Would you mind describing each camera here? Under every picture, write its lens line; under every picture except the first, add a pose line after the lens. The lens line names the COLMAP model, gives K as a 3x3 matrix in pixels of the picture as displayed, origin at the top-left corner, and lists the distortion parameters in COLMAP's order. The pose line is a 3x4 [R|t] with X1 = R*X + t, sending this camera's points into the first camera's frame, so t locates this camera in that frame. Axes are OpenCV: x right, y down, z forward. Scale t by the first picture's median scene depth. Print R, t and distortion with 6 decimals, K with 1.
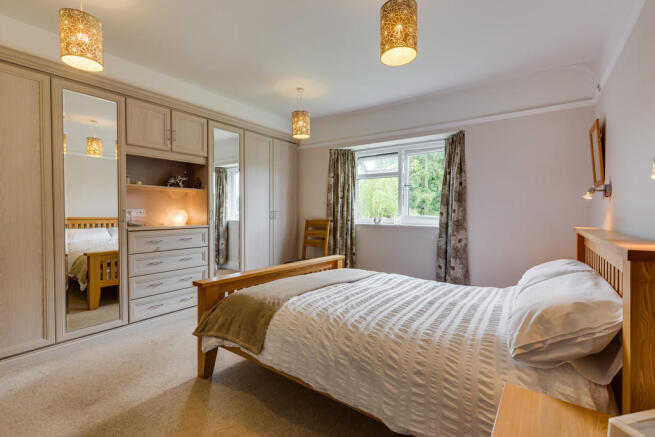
lens RADIAL K [[299.6, 0, 327.6], [0, 299.6, 217.7], [0, 0, 1]] dist [0.003783, -0.000198]
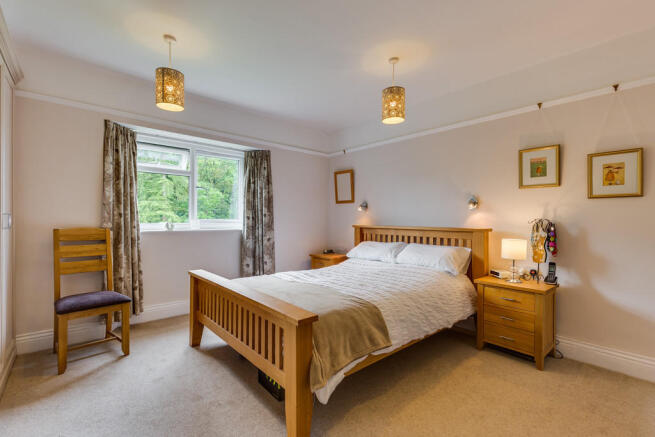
lens RADIAL K [[299.6, 0, 329.2], [0, 299.6, 220.1], [0, 0, 1]] dist [0.003783, -0.000198]
pose [[0.205474, -0.012086, 0.978588, -0.639203], [0.009345, 0.999902, 0.010387, -0.012756], [-0.978618, 0.007010, 0.205567, 0.462643]]
